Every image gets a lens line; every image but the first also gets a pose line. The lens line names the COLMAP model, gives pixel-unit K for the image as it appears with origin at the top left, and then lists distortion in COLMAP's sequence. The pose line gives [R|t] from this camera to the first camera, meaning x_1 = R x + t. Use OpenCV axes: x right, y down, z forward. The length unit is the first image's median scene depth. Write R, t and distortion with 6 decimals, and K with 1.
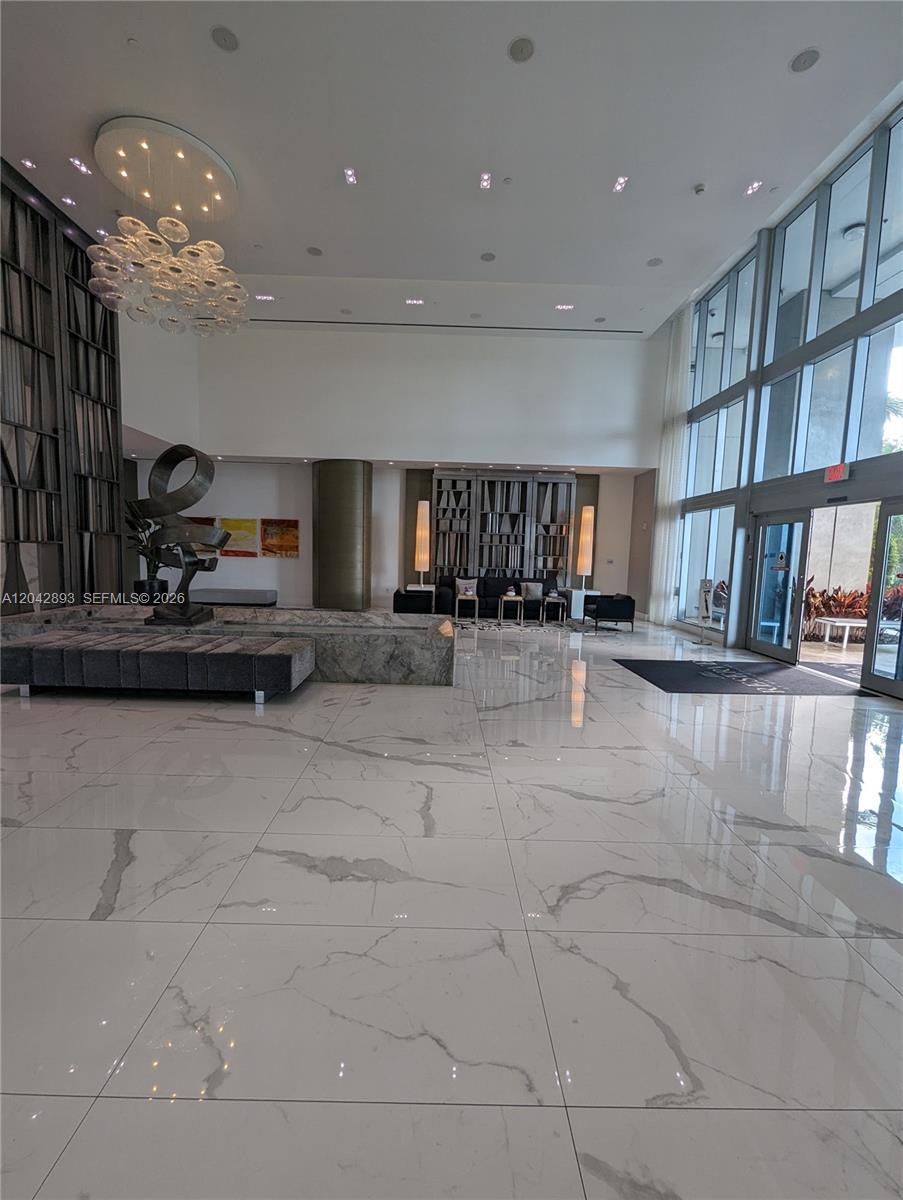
lens RADIAL K [[499.2, 0, 446.6], [0, 499.2, 601.8], [0, 0, 1]] dist [-0.003545, -0.000324]
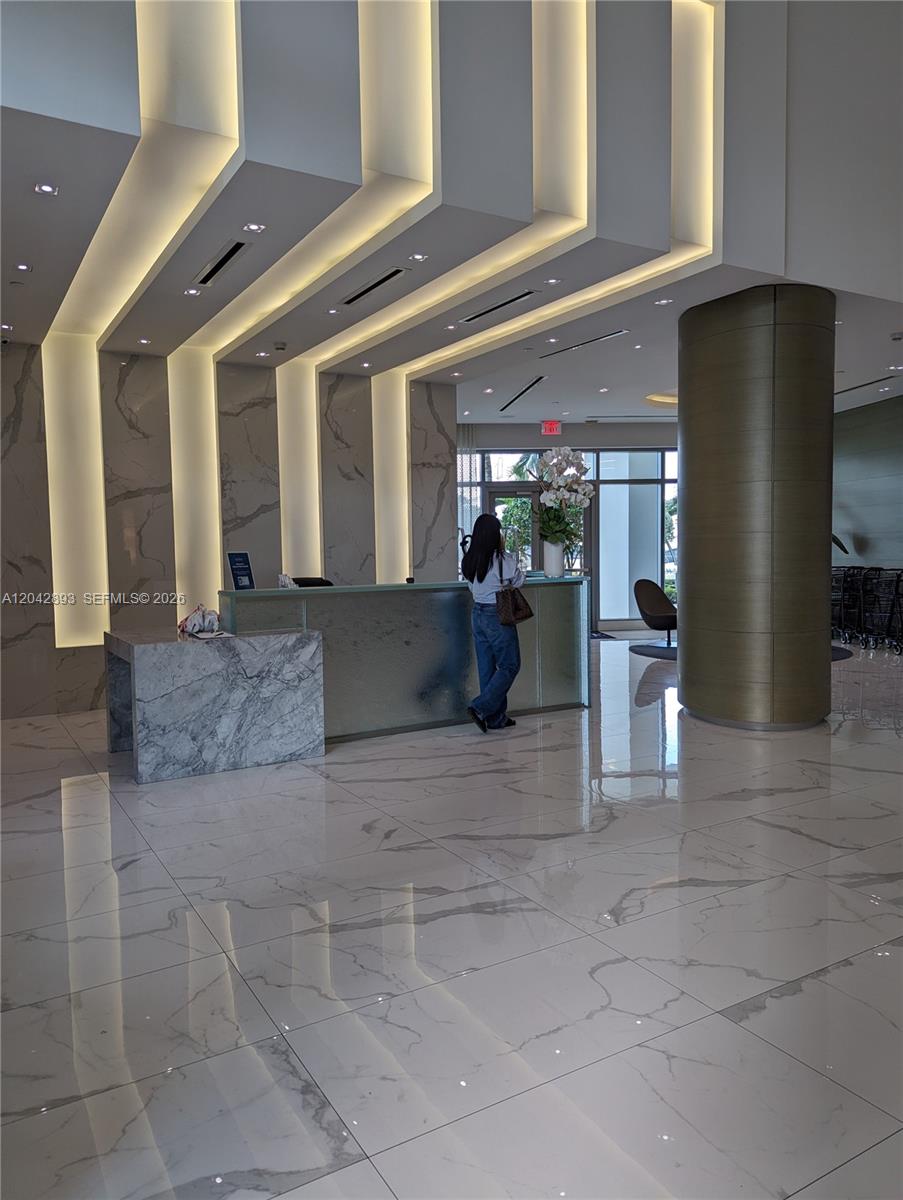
lens RADIAL K [[857.7, 0, 451.5], [0, 857.7, 600.0], [0, 0, 1]] dist [0.015944, -0.004486]
pose [[-0.858547, 0.020655, -0.512318, 0.955722], [-0.057695, 0.988951, 0.136557, -0.133835], [0.509478, 0.146799, -0.847869, 1.441272]]
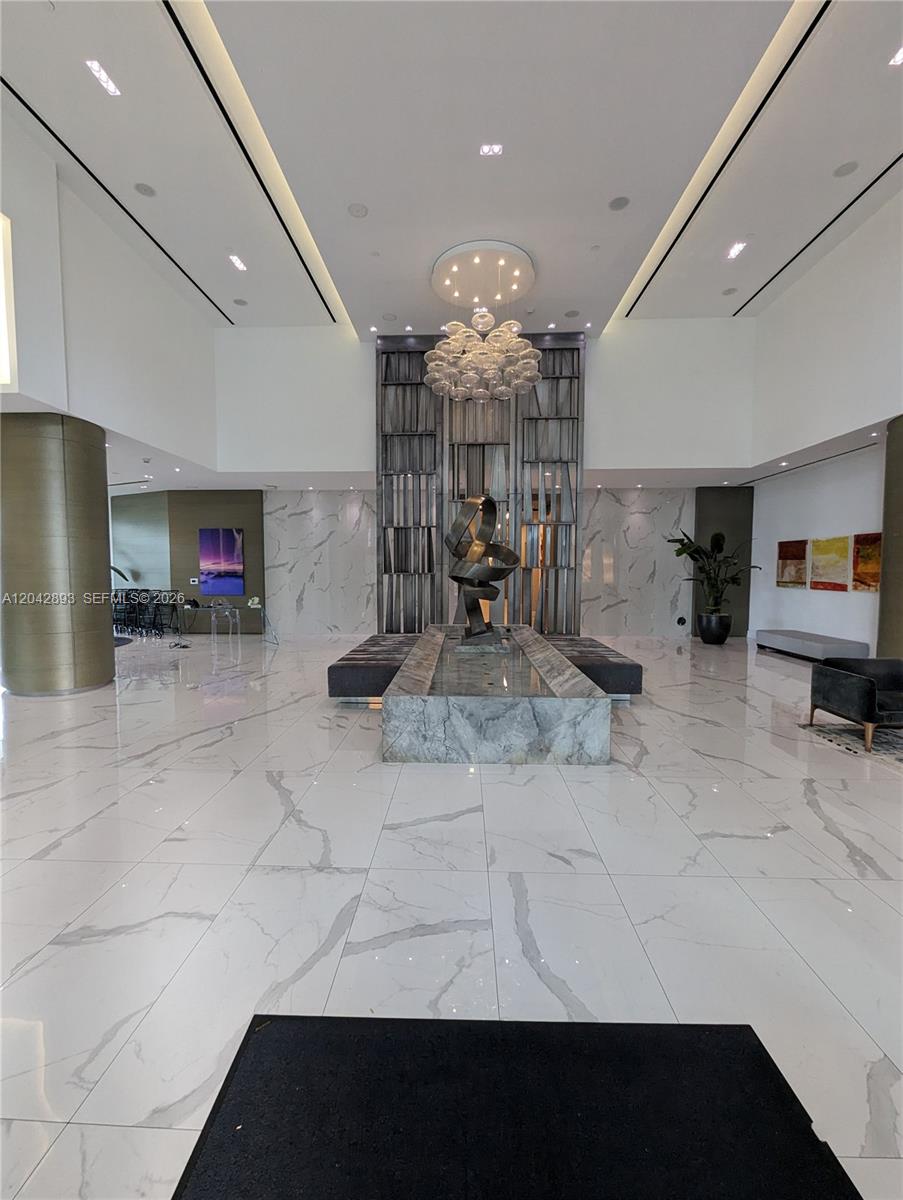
lens RADIAL K [[499.2, 0, 446.6], [0, 499.2, 601.8], [0, 0, 1]] dist [-0.003545, -0.000324]
pose [[-0.047328, 0.037339, -0.998181, 1.061326], [-0.101591, 0.993939, 0.041997, -0.157453], [0.993700, 0.103394, -0.043248, 1.574799]]
